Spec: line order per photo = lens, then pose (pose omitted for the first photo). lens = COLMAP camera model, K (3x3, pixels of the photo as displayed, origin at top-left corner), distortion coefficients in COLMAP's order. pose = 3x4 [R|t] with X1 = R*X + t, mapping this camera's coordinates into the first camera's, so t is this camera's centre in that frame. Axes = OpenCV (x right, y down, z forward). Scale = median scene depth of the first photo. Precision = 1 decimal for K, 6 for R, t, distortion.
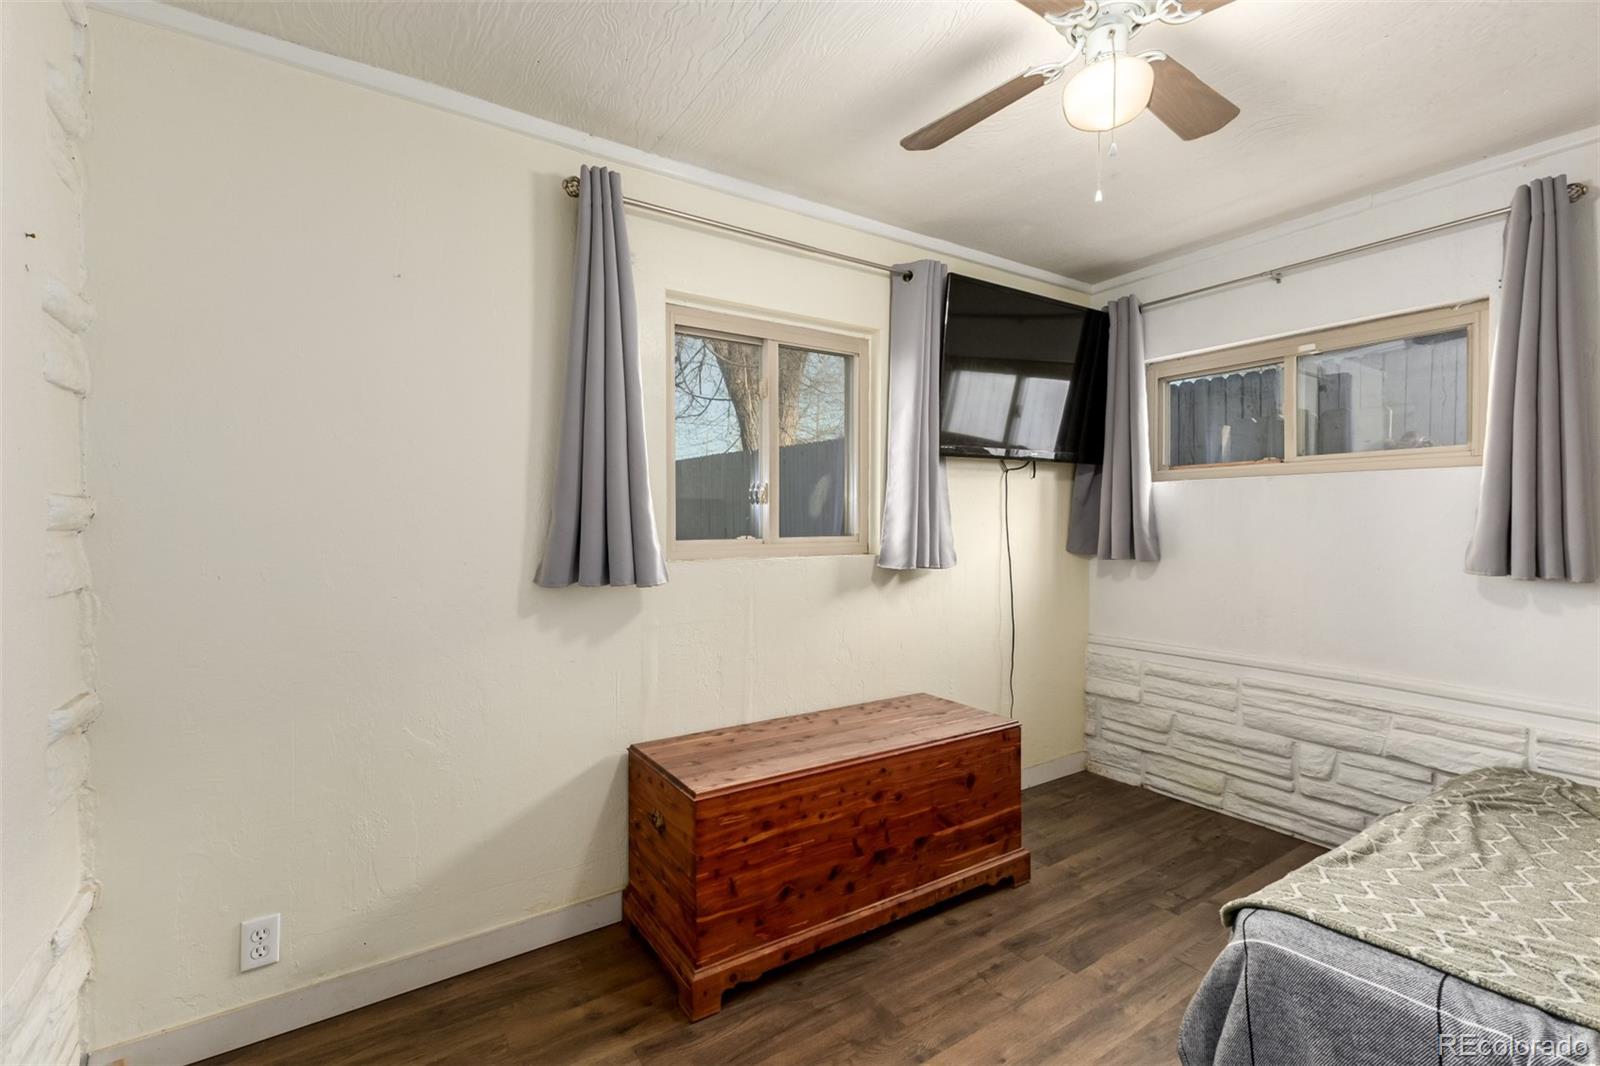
lens RADIAL K [[692.7, 0, 805.5], [0, 692.7, 525.4], [0, 0, 1]] dist [0.017524, -0.005084]
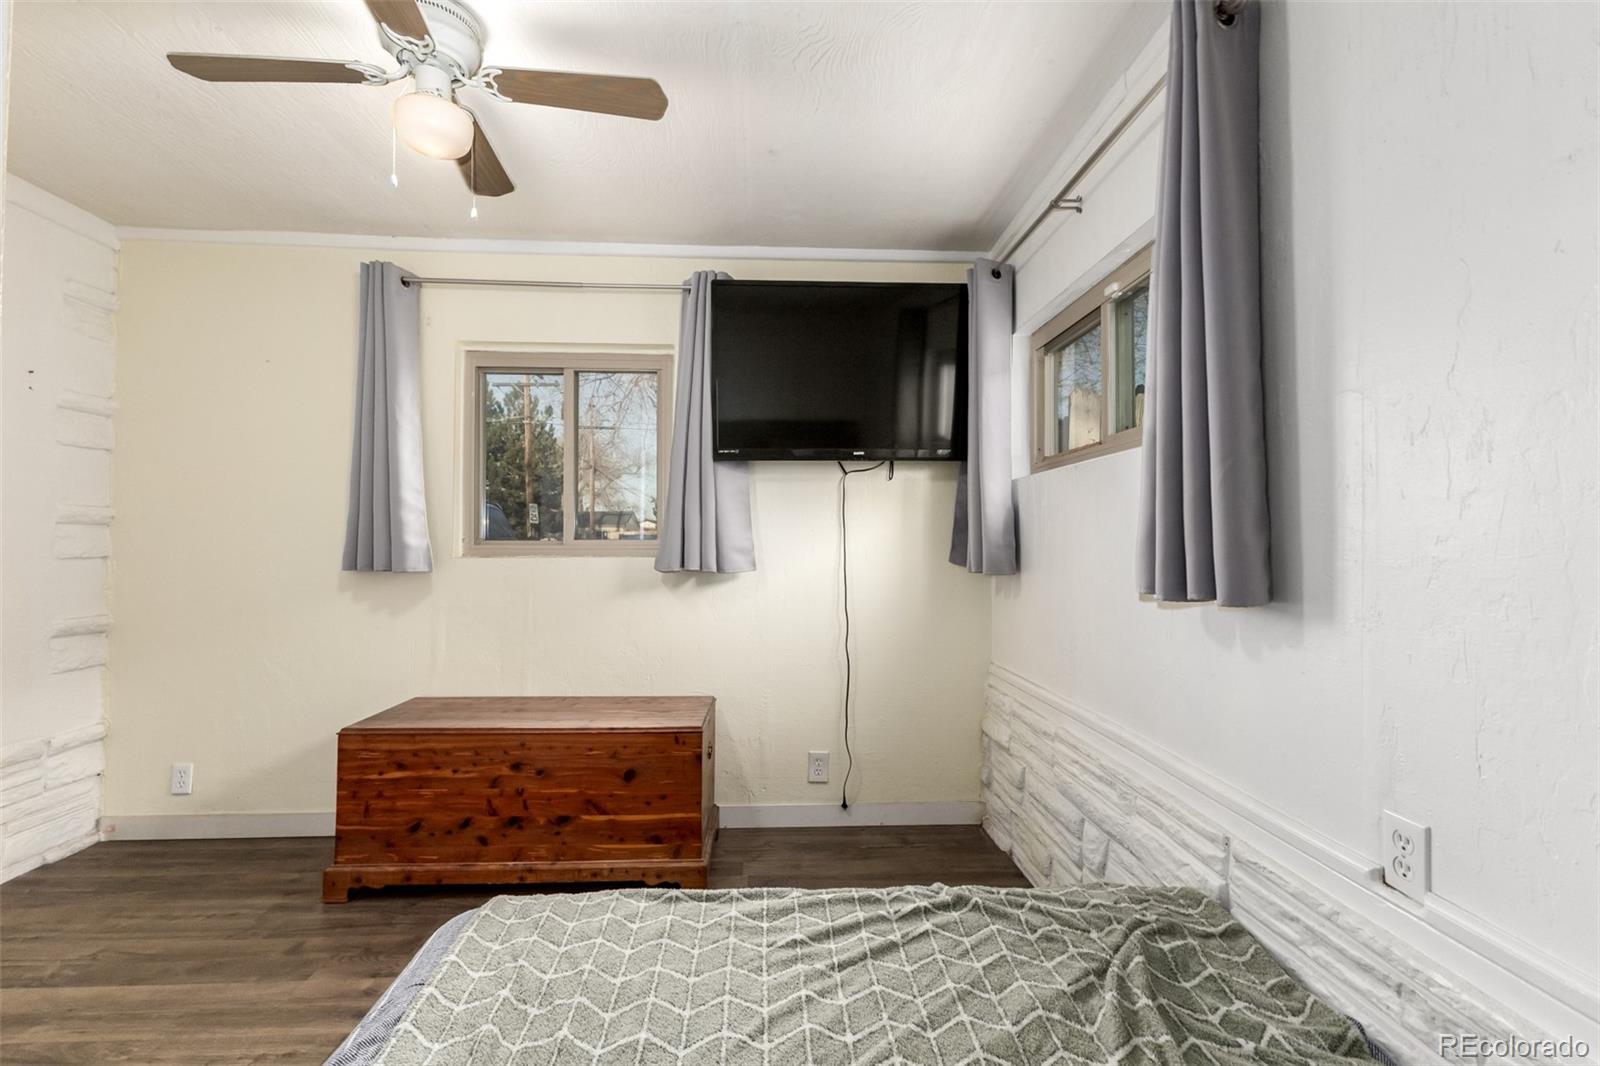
lens RADIAL K [[692.7, 0, 800.6], [0, 692.7, 529.2], [0, 0, 1]] dist [0.017524, -0.005084]
pose [[0.860353, -0.003654, -0.509686, 1.062893], [-0.011811, 0.999563, -0.027103, 0.033555], [0.509562, 0.029338, 0.859934, 0.259664]]
